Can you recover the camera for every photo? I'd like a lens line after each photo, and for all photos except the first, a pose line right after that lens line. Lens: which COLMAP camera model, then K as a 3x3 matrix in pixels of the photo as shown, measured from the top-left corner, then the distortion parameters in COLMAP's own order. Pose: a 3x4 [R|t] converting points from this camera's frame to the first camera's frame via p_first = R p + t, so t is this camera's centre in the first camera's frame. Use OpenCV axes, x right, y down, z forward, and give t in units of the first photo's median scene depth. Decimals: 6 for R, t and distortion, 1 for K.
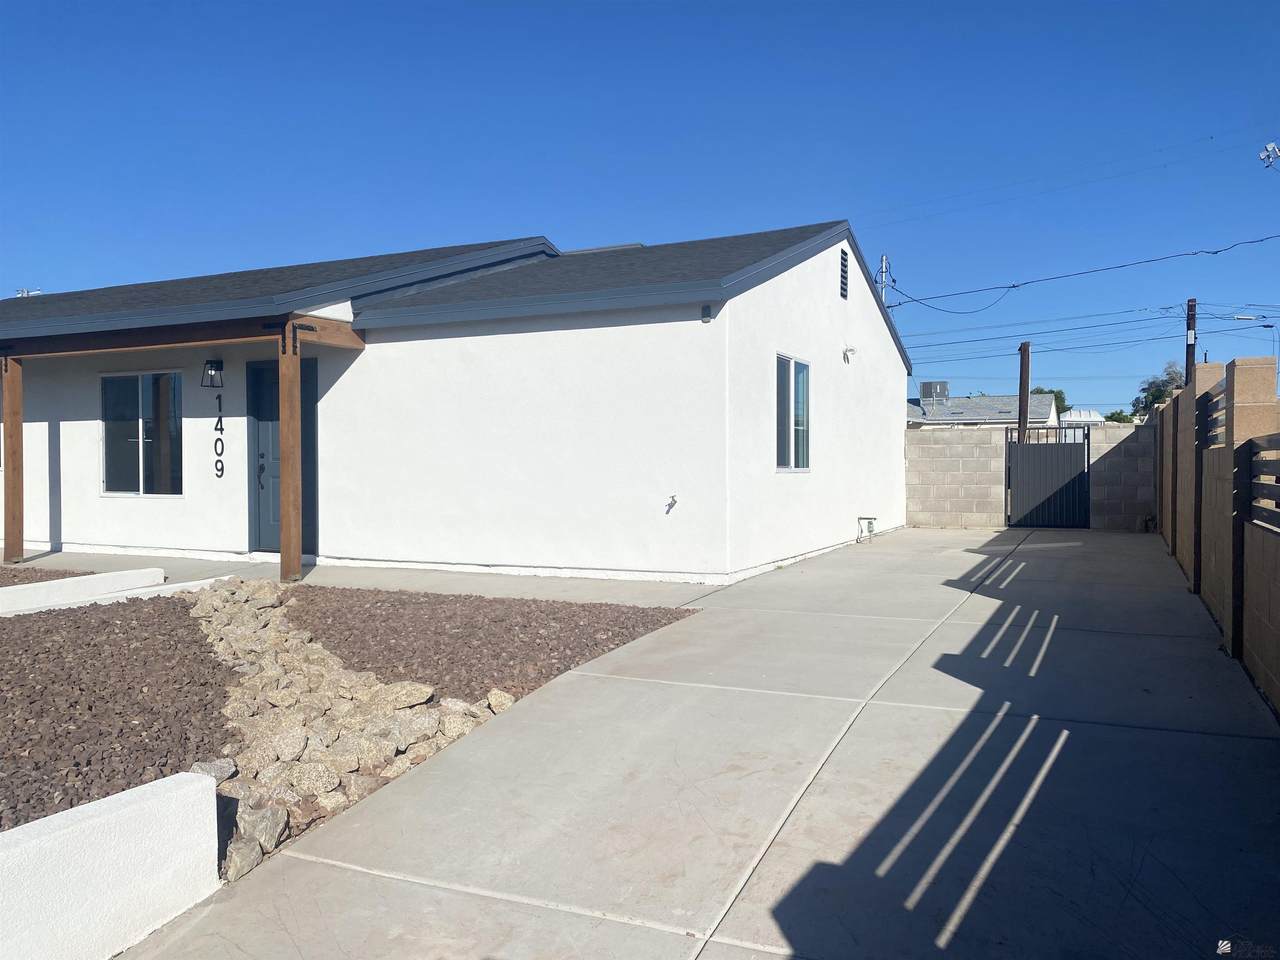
lens RADIAL K [[981.6, 0, 643.5], [0, 981.6, 479.7], [0, 0, 1]] dist [0.008439, 0.000214]
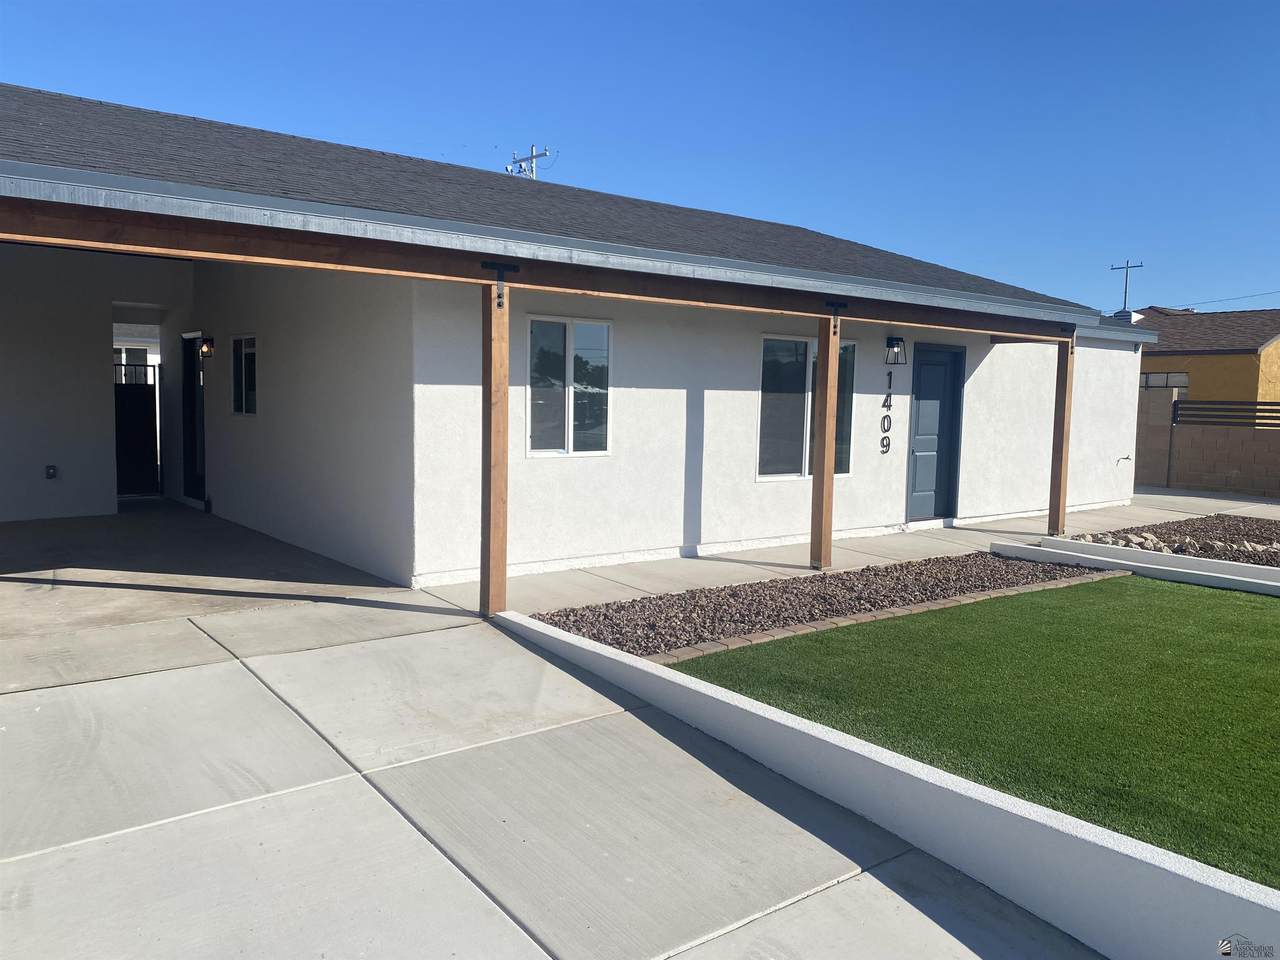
lens RADIAL K [[981.6, 0, 643.5], [0, 981.6, 479.7], [0, 0, 1]] dist [0.008439, 0.000214]
pose [[0.443058, -0.063009, 0.894276, -1.442012], [0.001624, 0.997582, 0.069484, -0.046145], [-0.896491, -0.029333, 0.442089, 0.773105]]
